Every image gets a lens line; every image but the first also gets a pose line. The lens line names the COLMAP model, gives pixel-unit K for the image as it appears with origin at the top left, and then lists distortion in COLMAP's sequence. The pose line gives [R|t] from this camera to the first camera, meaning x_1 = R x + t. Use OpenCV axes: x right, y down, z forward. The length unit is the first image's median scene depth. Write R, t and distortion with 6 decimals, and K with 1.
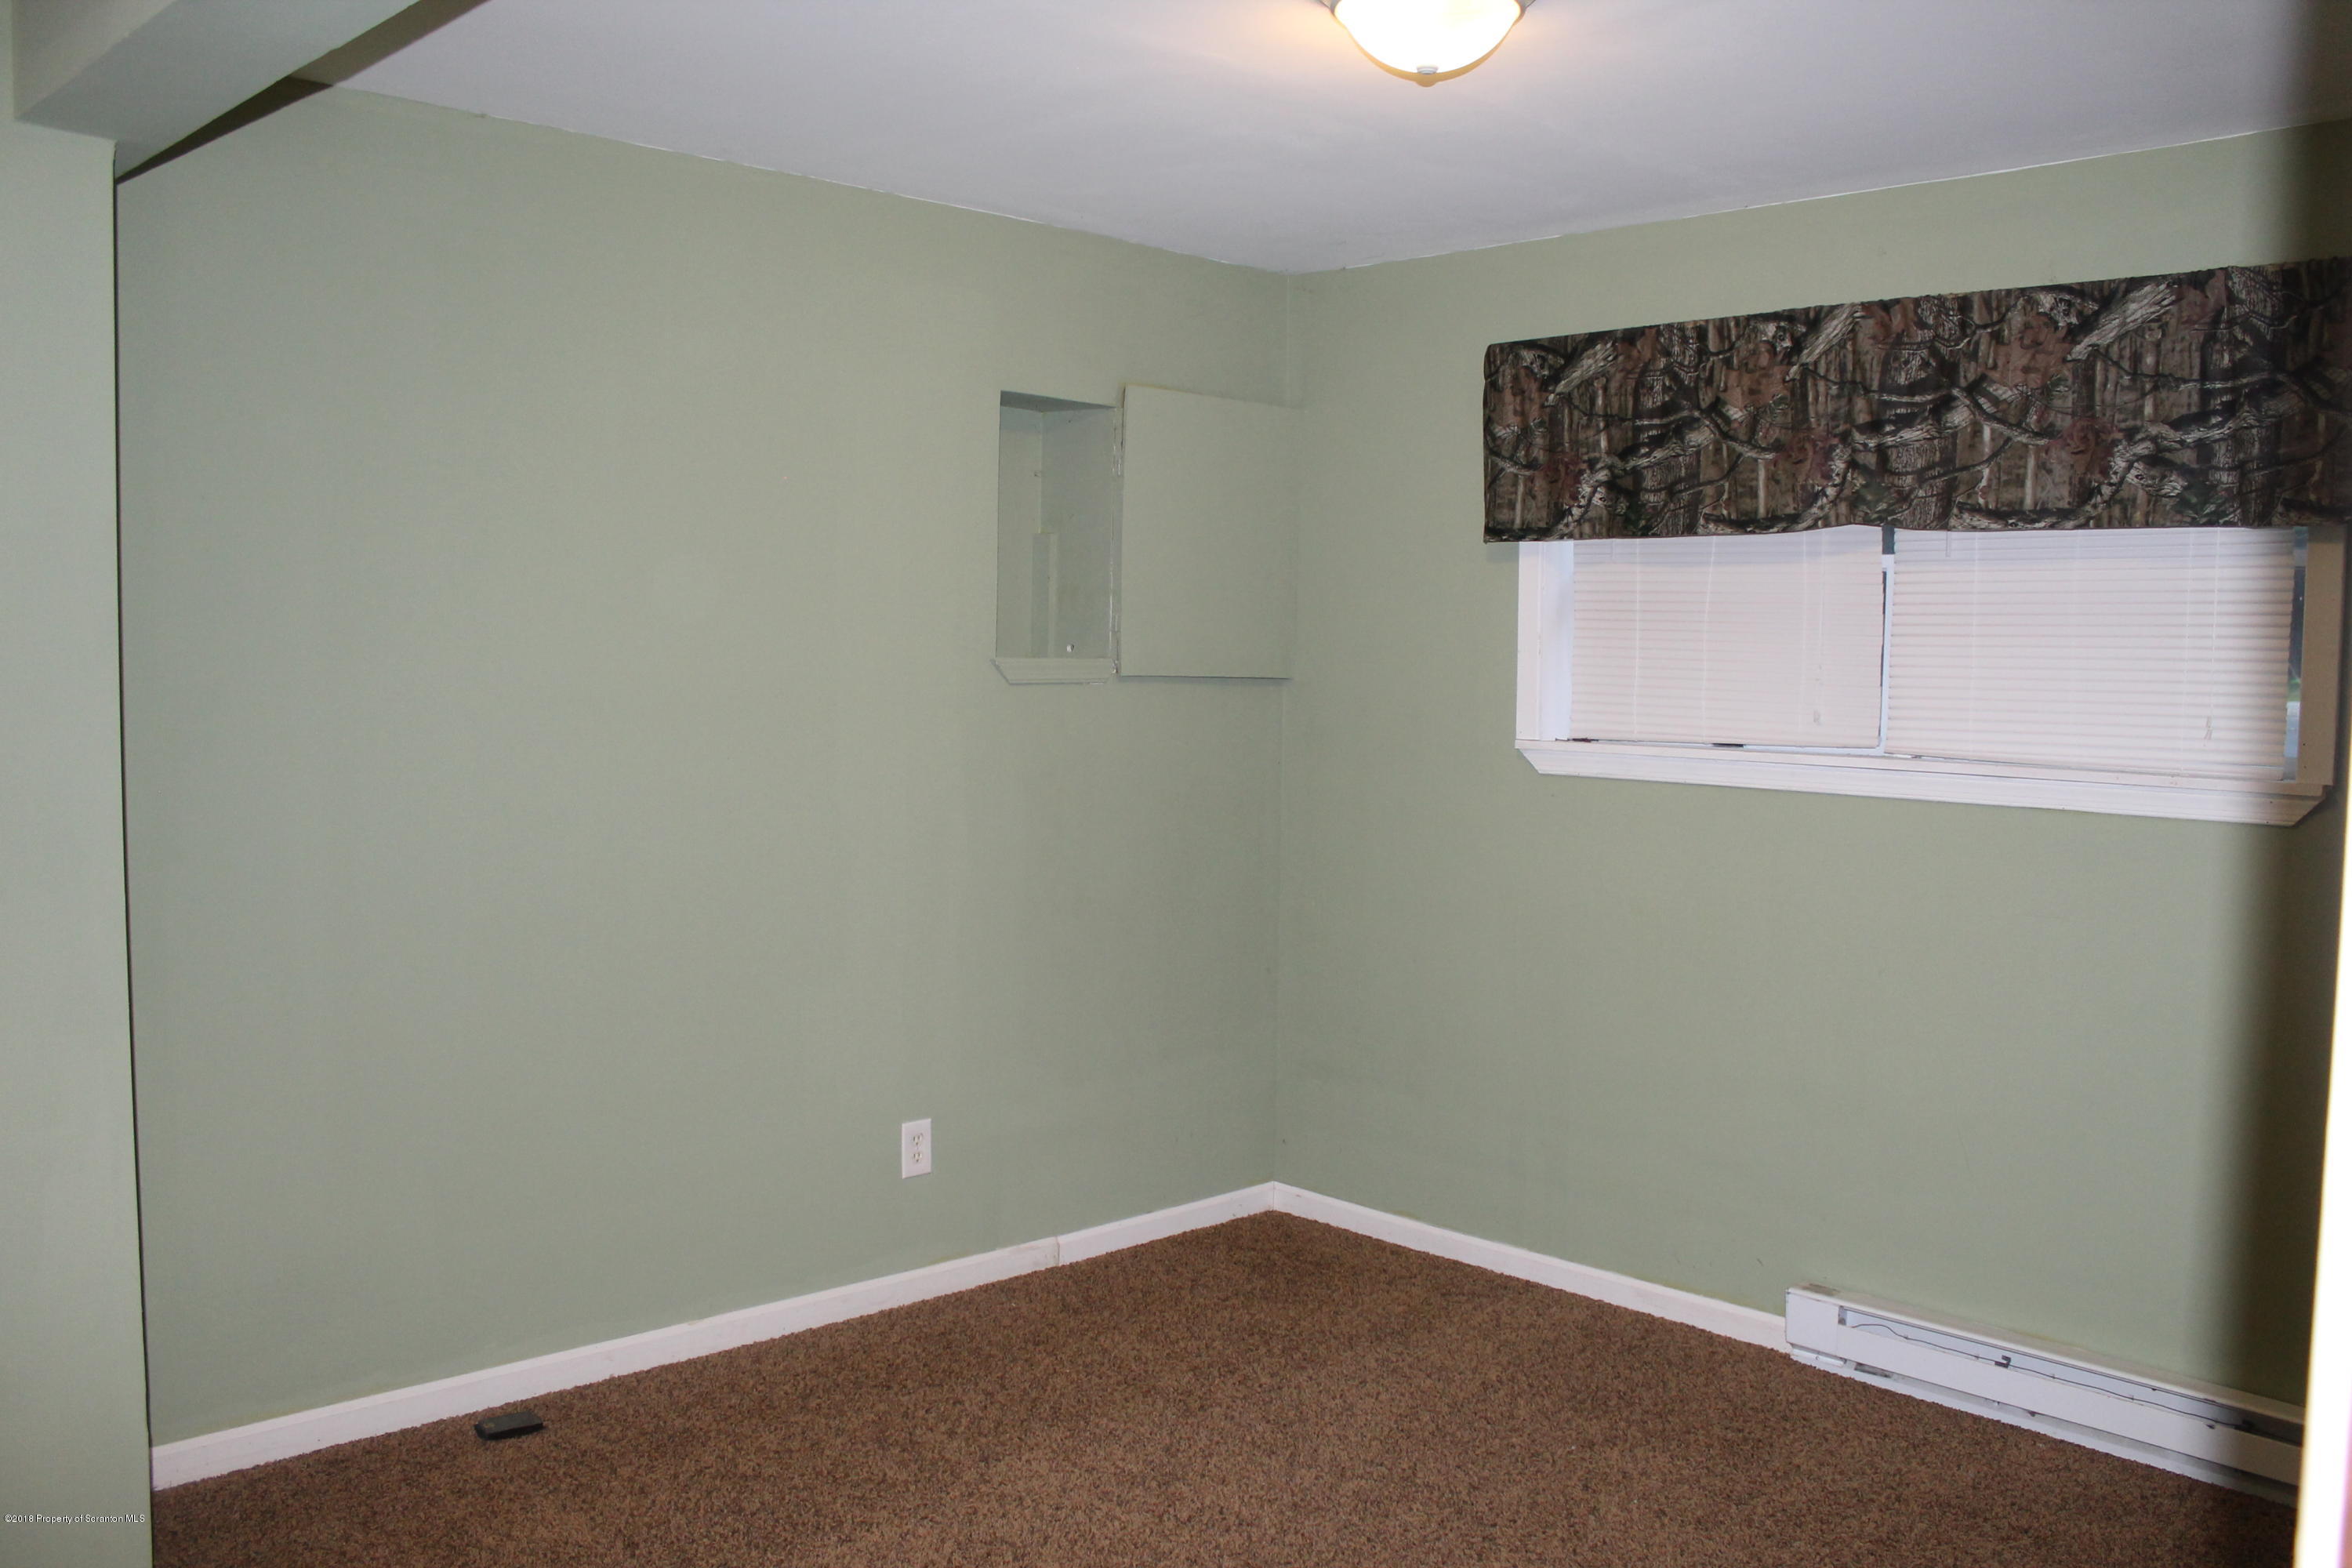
lens RADIAL K [[2009.6, 0, 1176.0], [0, 2009.6, 784.0], [0, 0, 1]] dist [-0.178160, 0.157219]
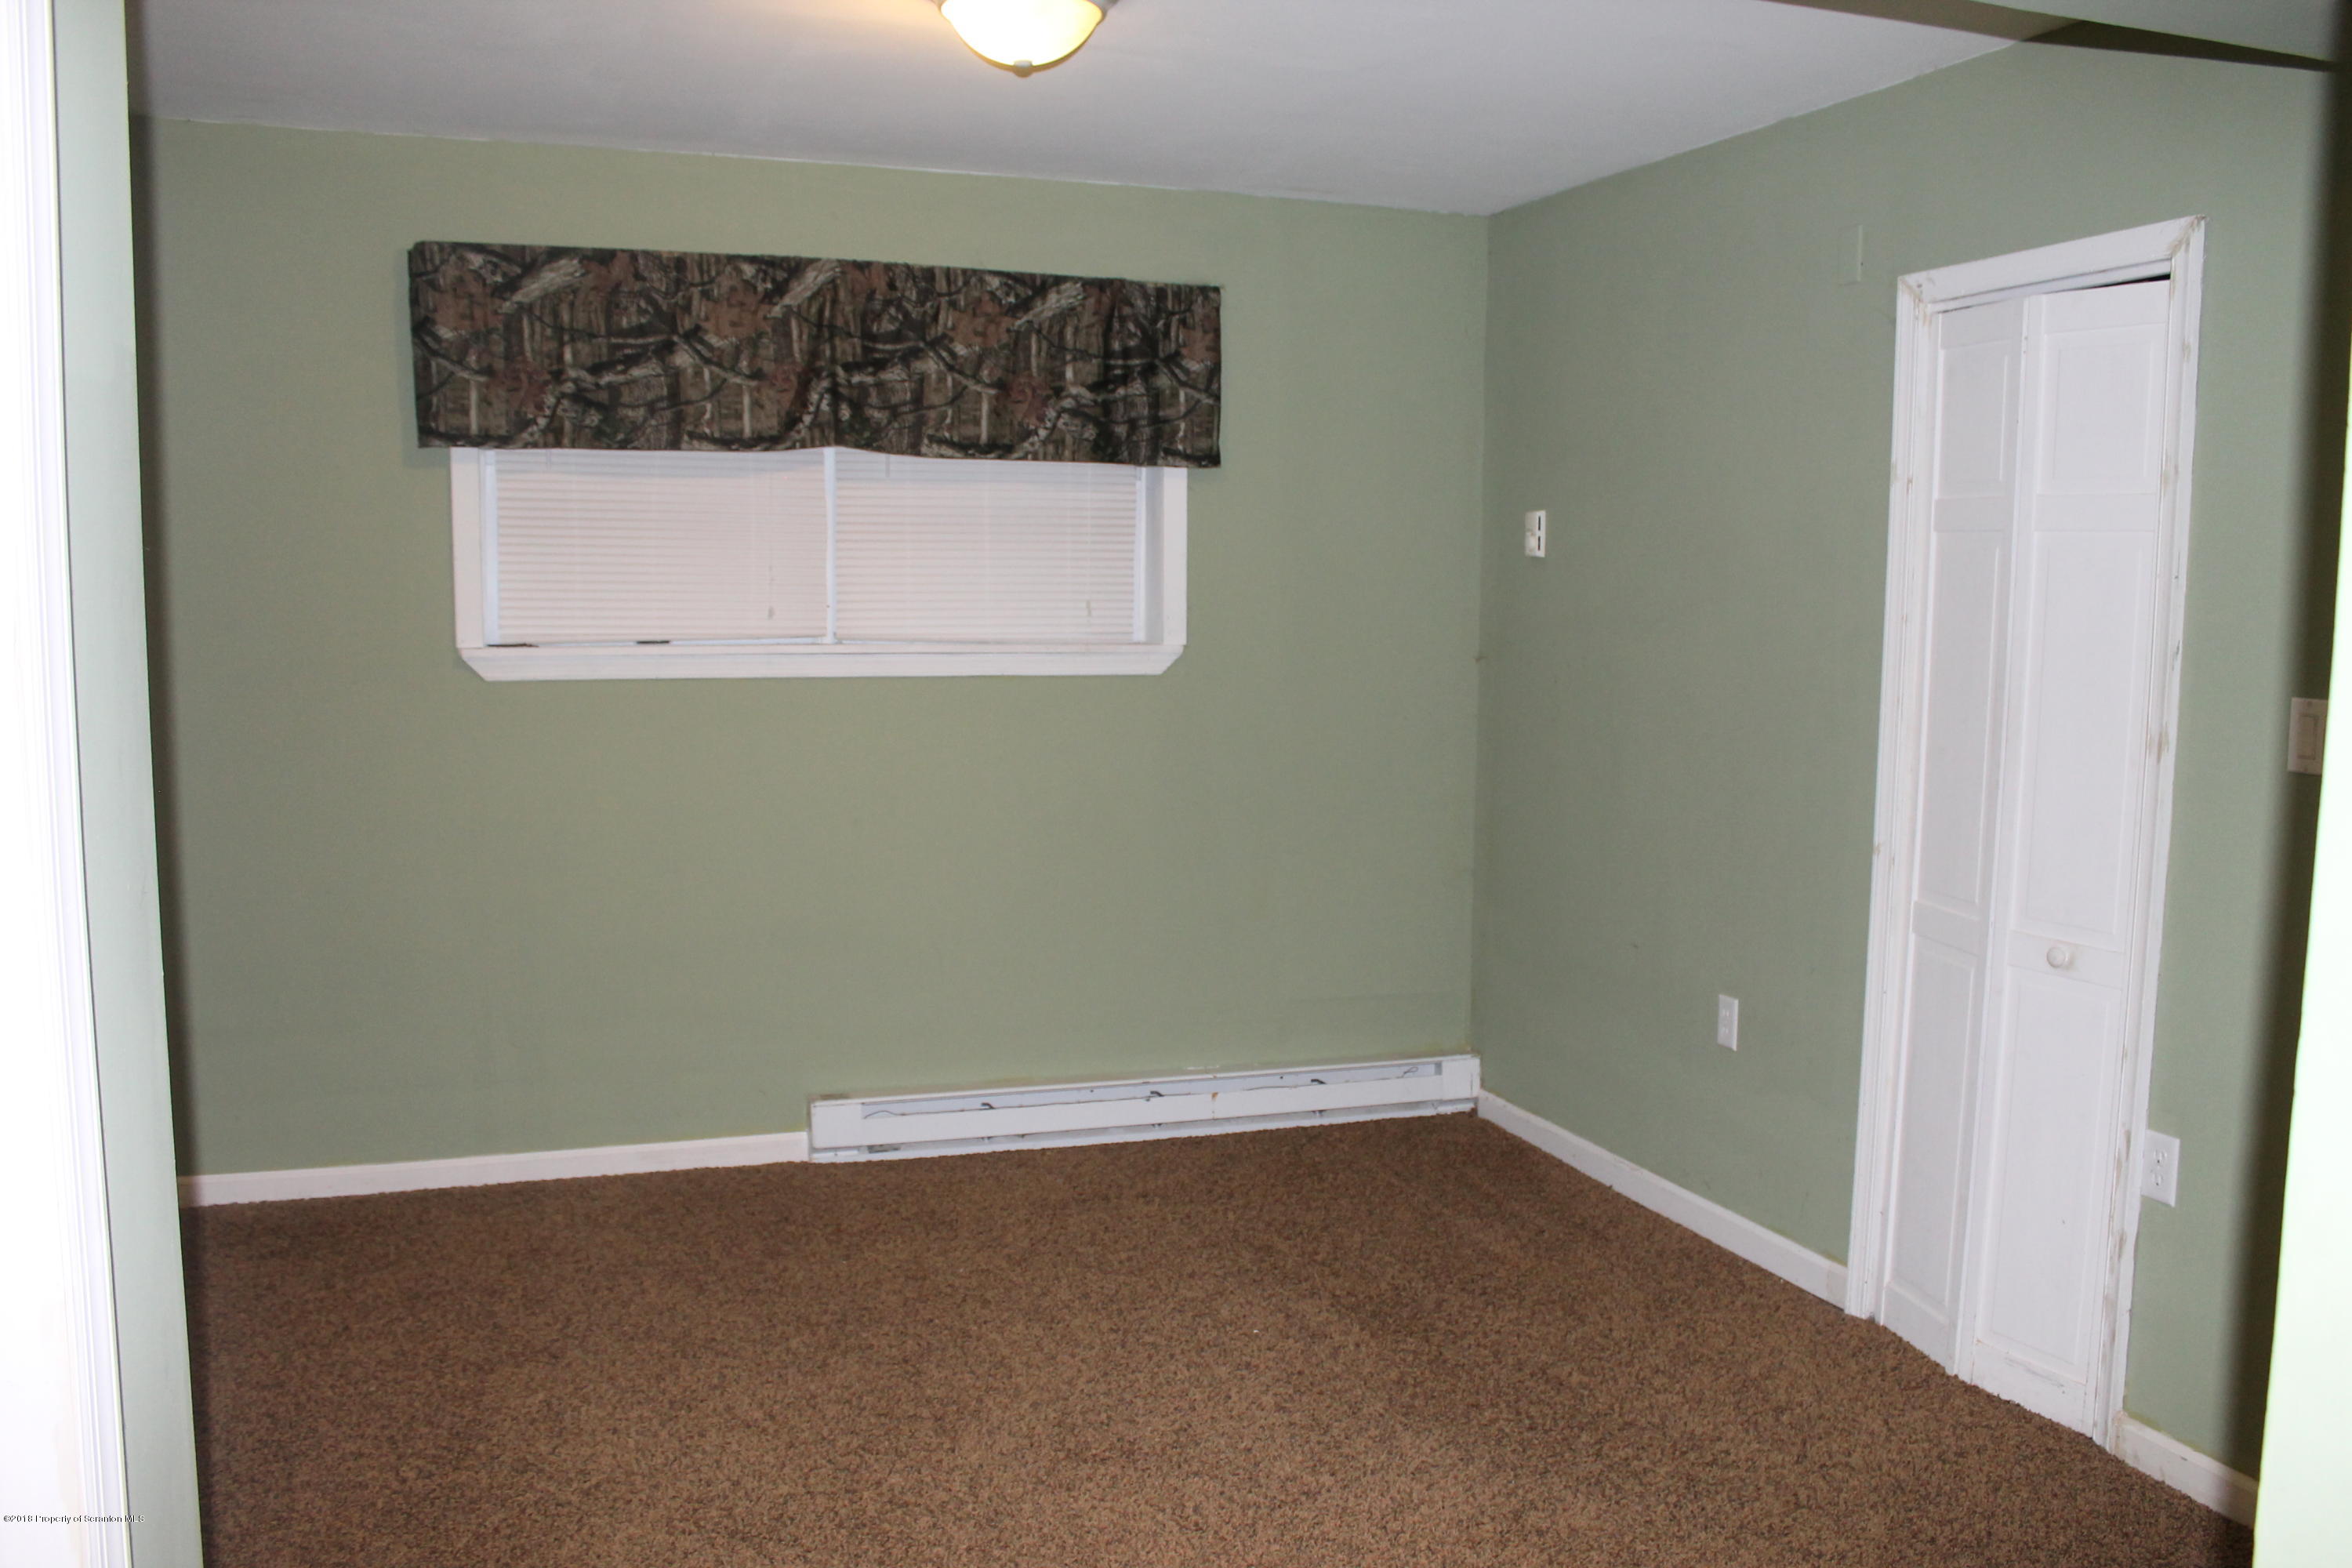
lens RADIAL K [[1815.5, 0, 1176.0], [0, 1815.5, 784.0], [0, 0, 1]] dist [-0.155324, 0.105576]
pose [[0.420883, -0.104762, 0.901045, -0.526072], [0.059321, 0.994361, 0.087903, -0.012679], [-0.905173, 0.016454, 0.424725, 0.335165]]
